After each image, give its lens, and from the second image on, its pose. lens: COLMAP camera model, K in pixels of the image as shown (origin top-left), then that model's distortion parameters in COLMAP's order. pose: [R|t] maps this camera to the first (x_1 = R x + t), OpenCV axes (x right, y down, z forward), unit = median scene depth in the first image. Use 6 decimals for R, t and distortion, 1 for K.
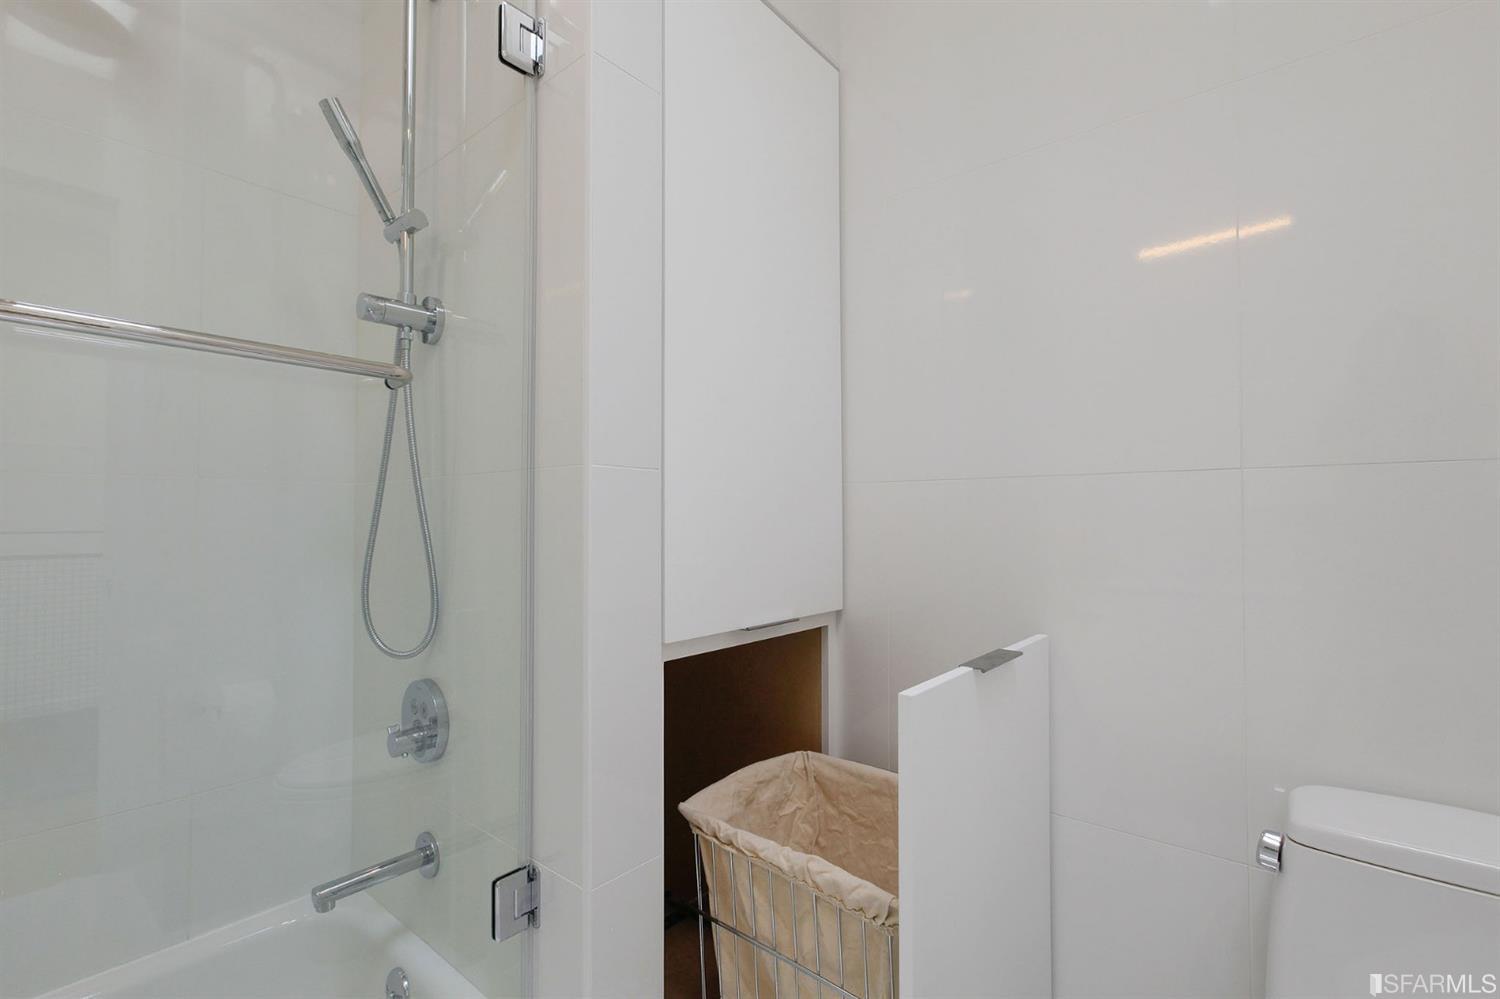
lens RADIAL K [[679.3, 0, 746.0], [0, 679.3, 500.8], [0, 0, 1]] dist [-0.000355, 0.000943]
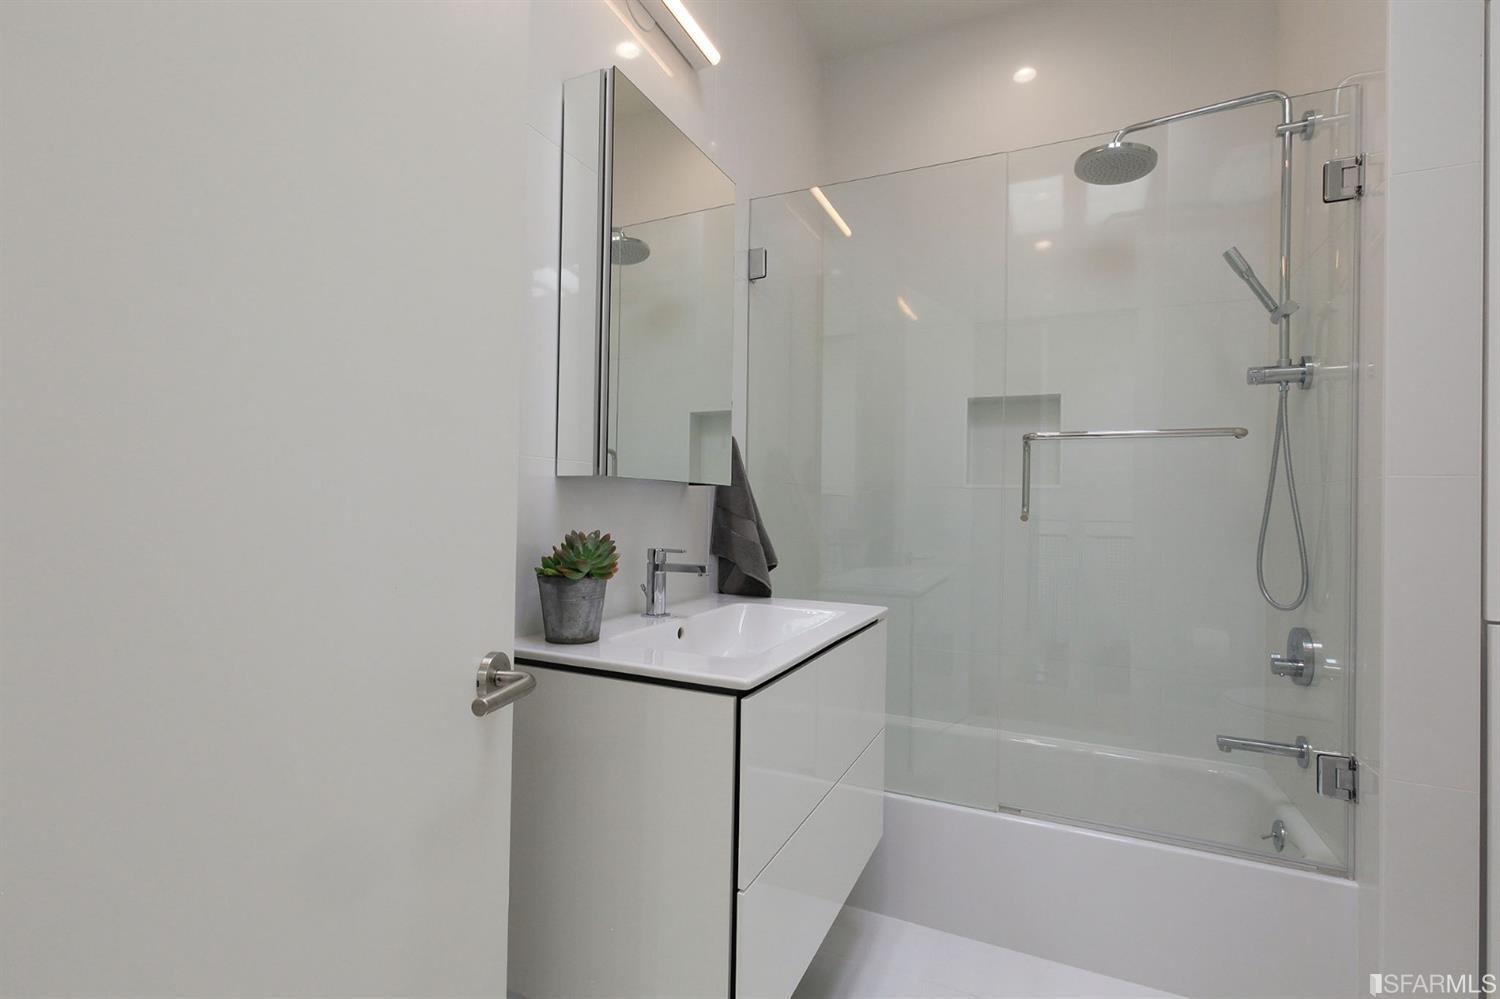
lens RADIAL K [[679.3, 0, 746.0], [0, 679.3, 500.8], [0, 0, 1]] dist [-0.000355, 0.000943]
pose [[0.266819, -0.005270, -0.963732, 0.589957], [0.005893, 0.999975, -0.003837, -0.004366], [0.963729, -0.004655, 0.266844, -0.494428]]
